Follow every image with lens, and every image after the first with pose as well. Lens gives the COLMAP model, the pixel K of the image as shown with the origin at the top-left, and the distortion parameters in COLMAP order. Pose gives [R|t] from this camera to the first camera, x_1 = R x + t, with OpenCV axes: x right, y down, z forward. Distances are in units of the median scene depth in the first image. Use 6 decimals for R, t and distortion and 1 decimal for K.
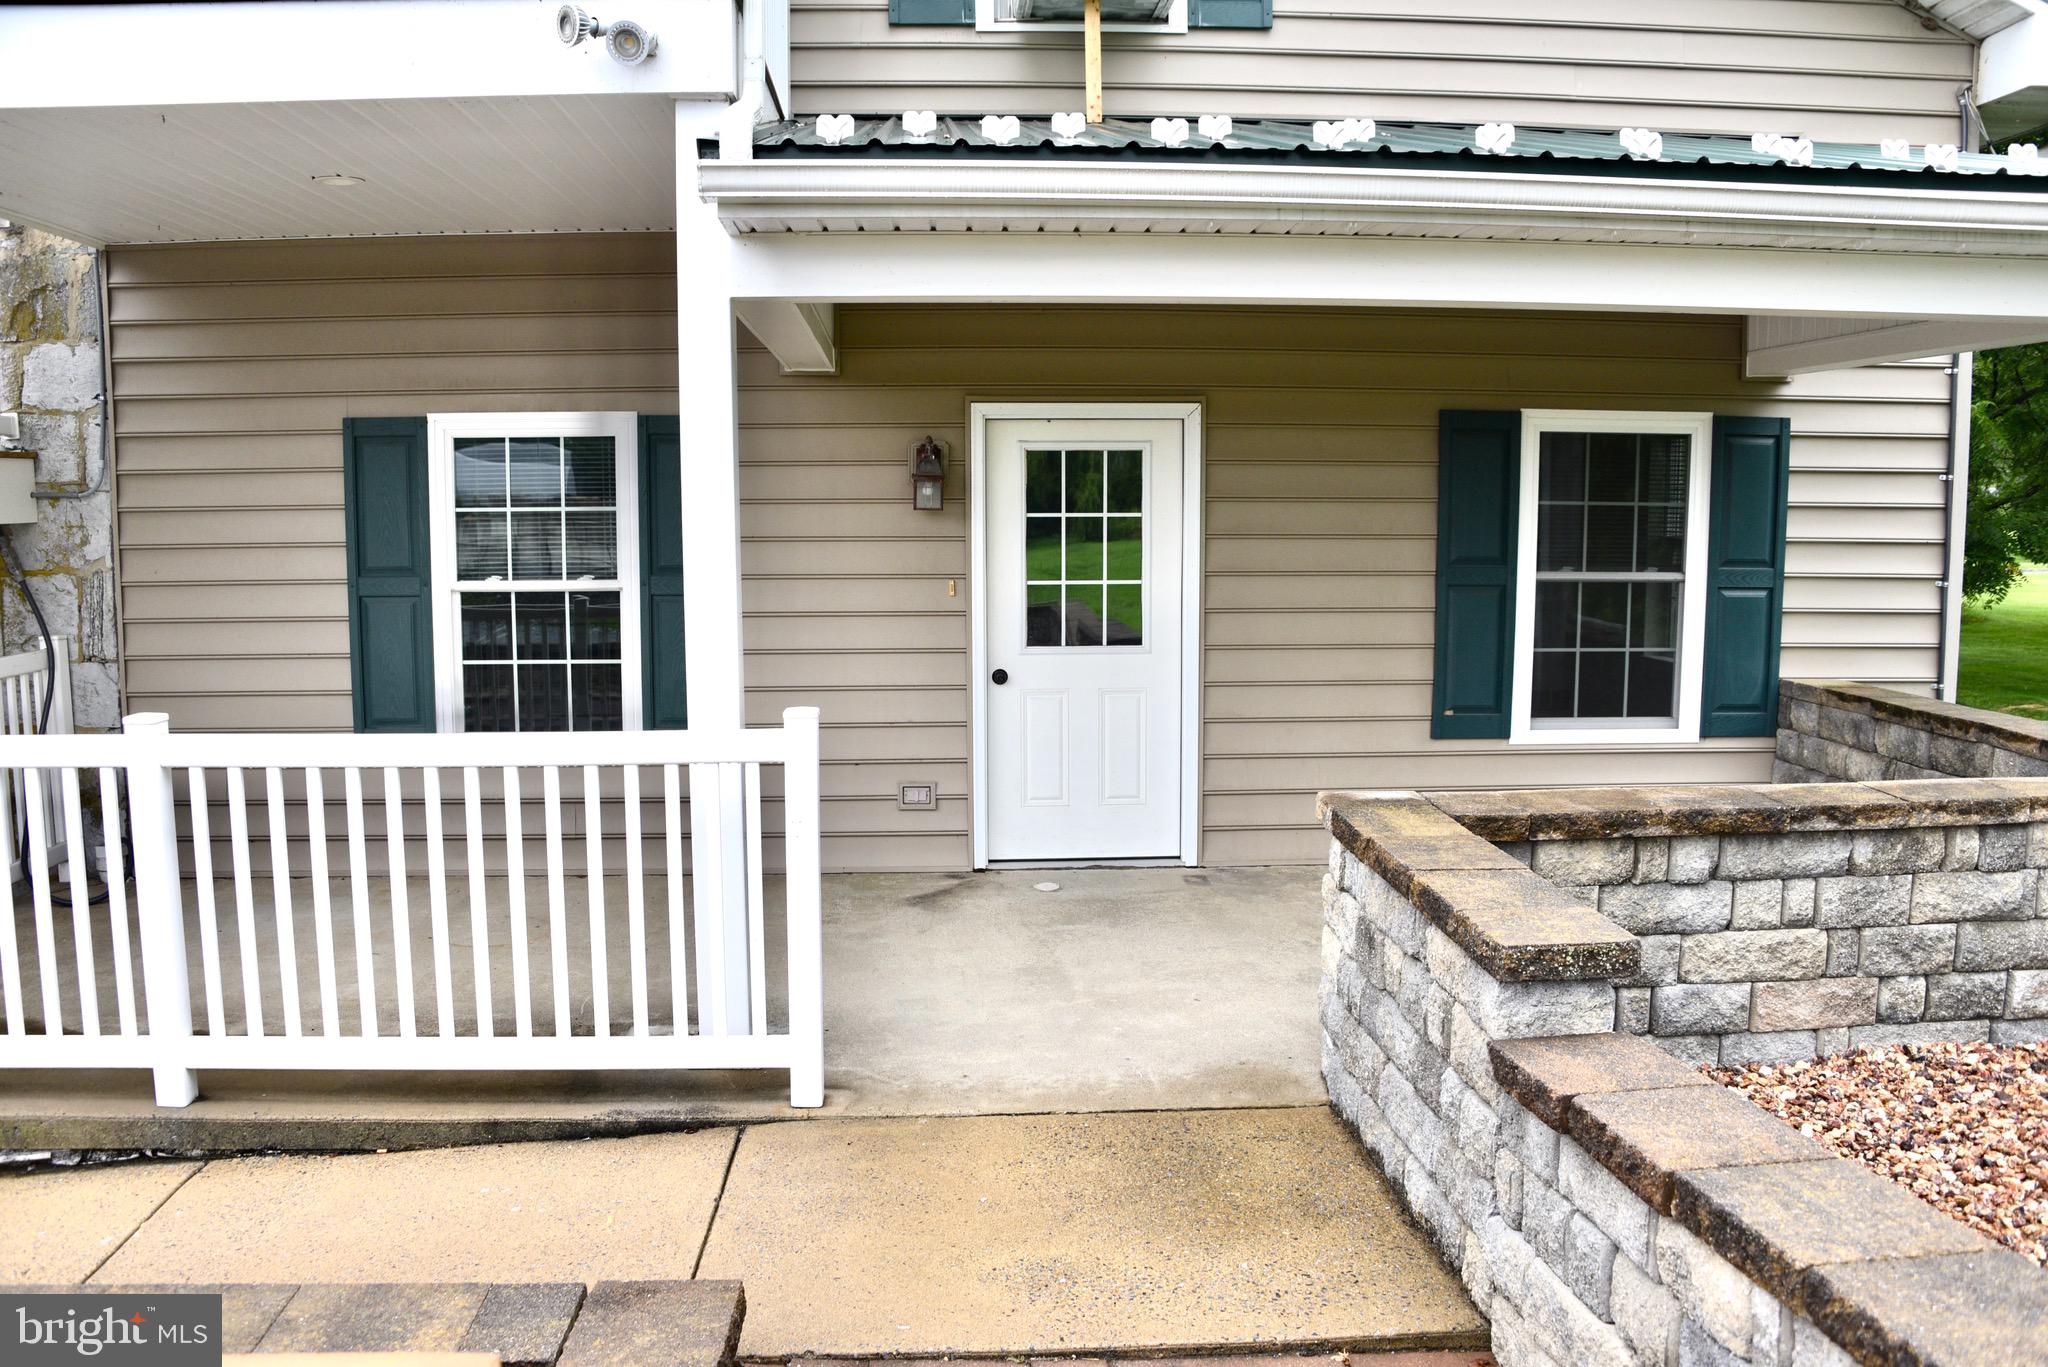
lens RADIAL K [[1647.5, 0, 1024.1], [0, 1647.5, 689.1], [0, 0, 1]] dist [-0.109349, 0.030431]
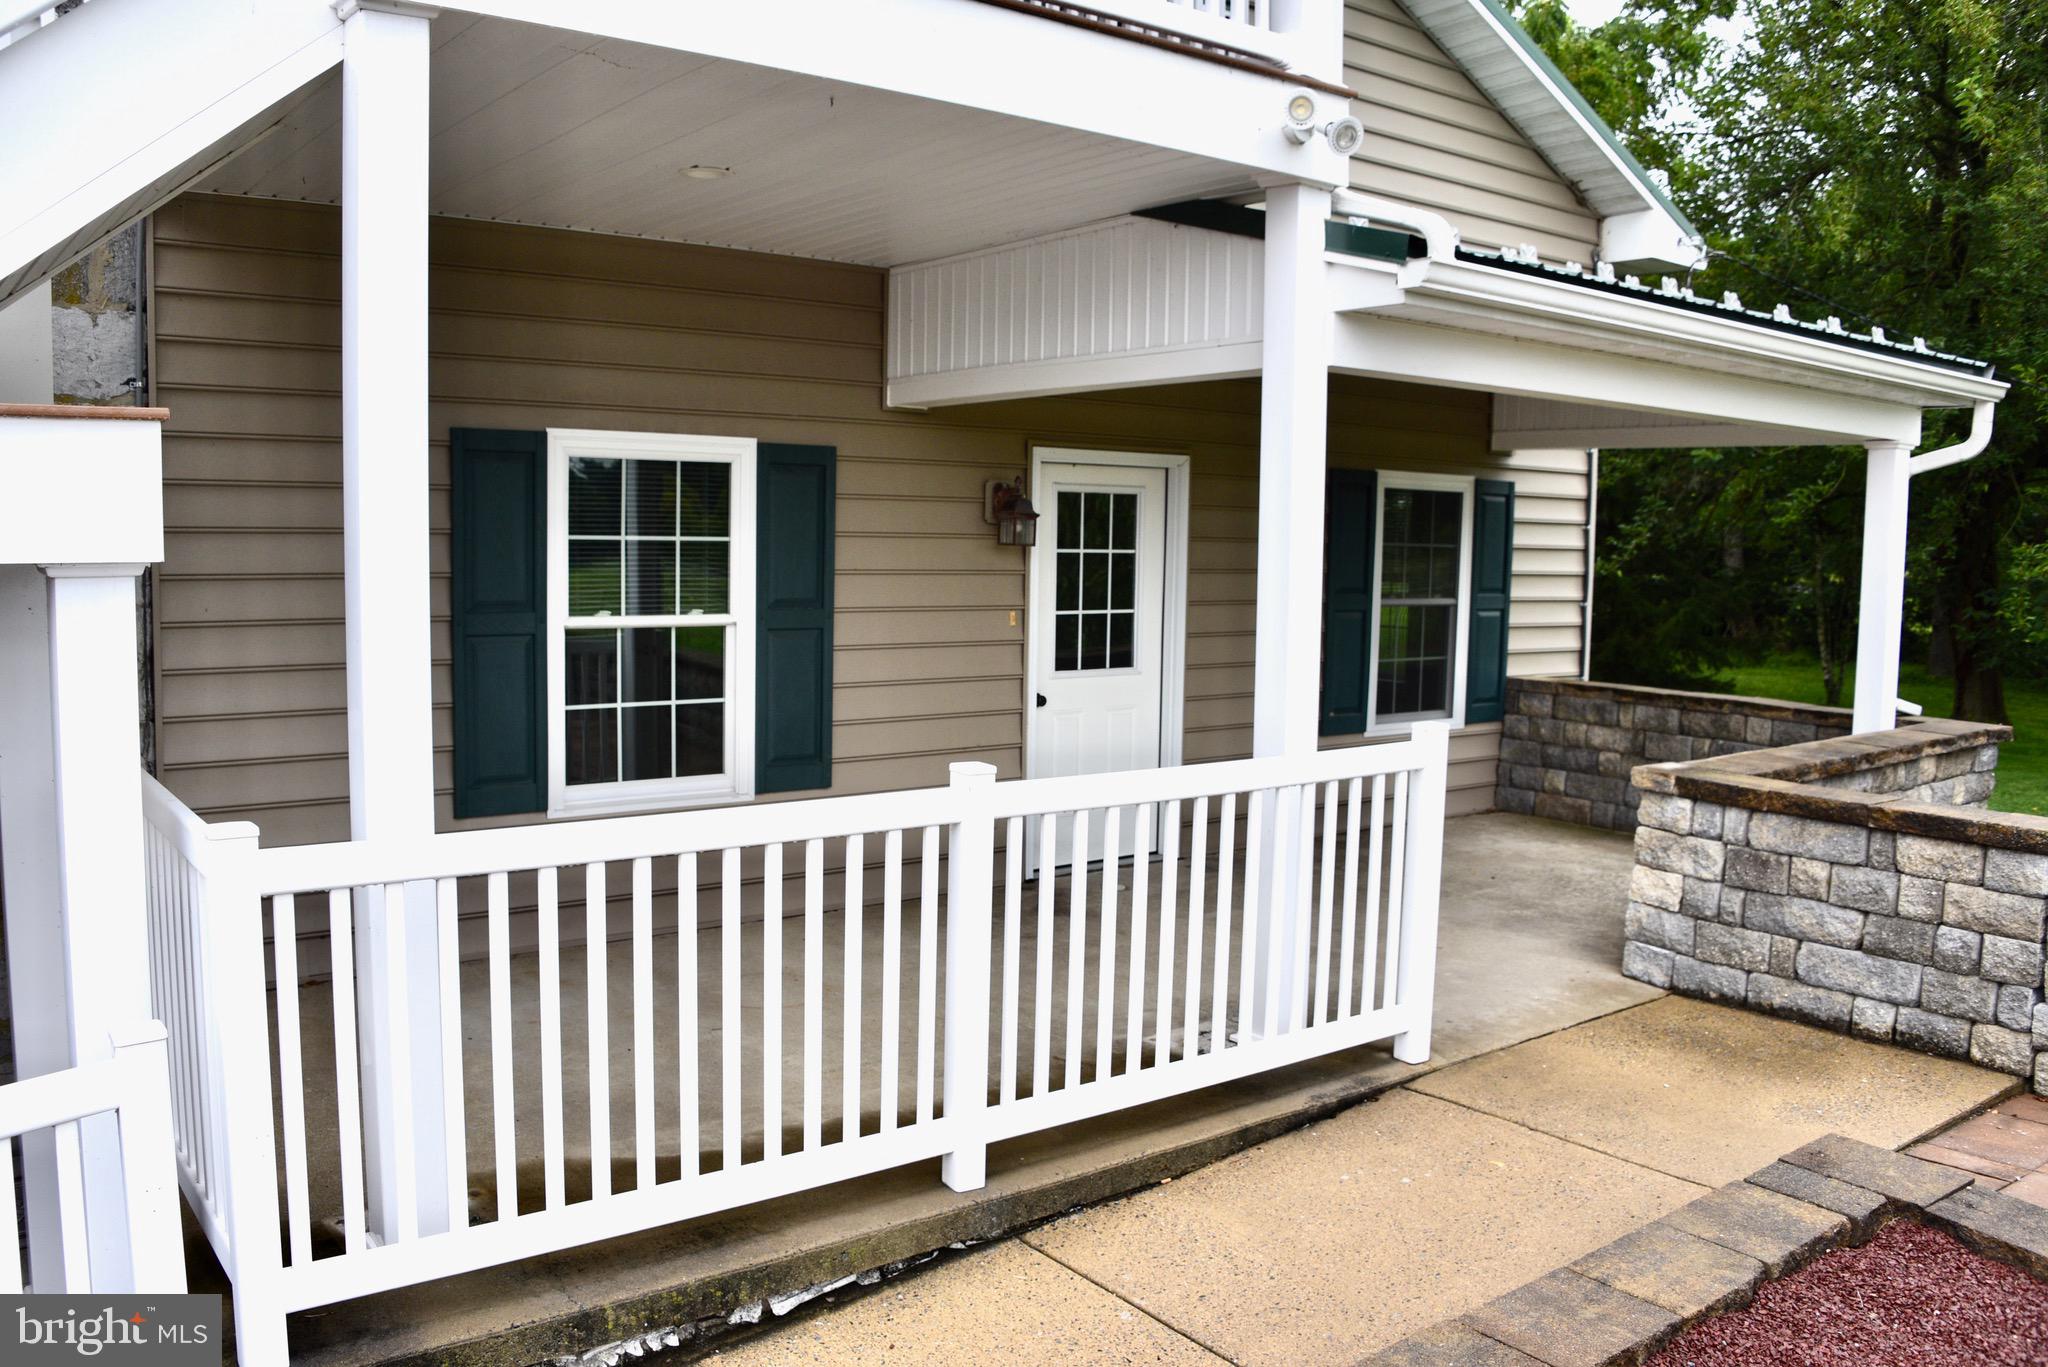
lens RADIAL K [[1647.5, 0, 1024.7], [0, 1647.5, 676.9], [0, 0, 1]] dist [-0.109349, 0.030431]
pose [[0.821177, -0.033463, 0.569691, -0.650288], [0.044581, 0.998990, -0.005582, -0.017464], [-0.568929, 0.029981, 0.821840, 0.122104]]
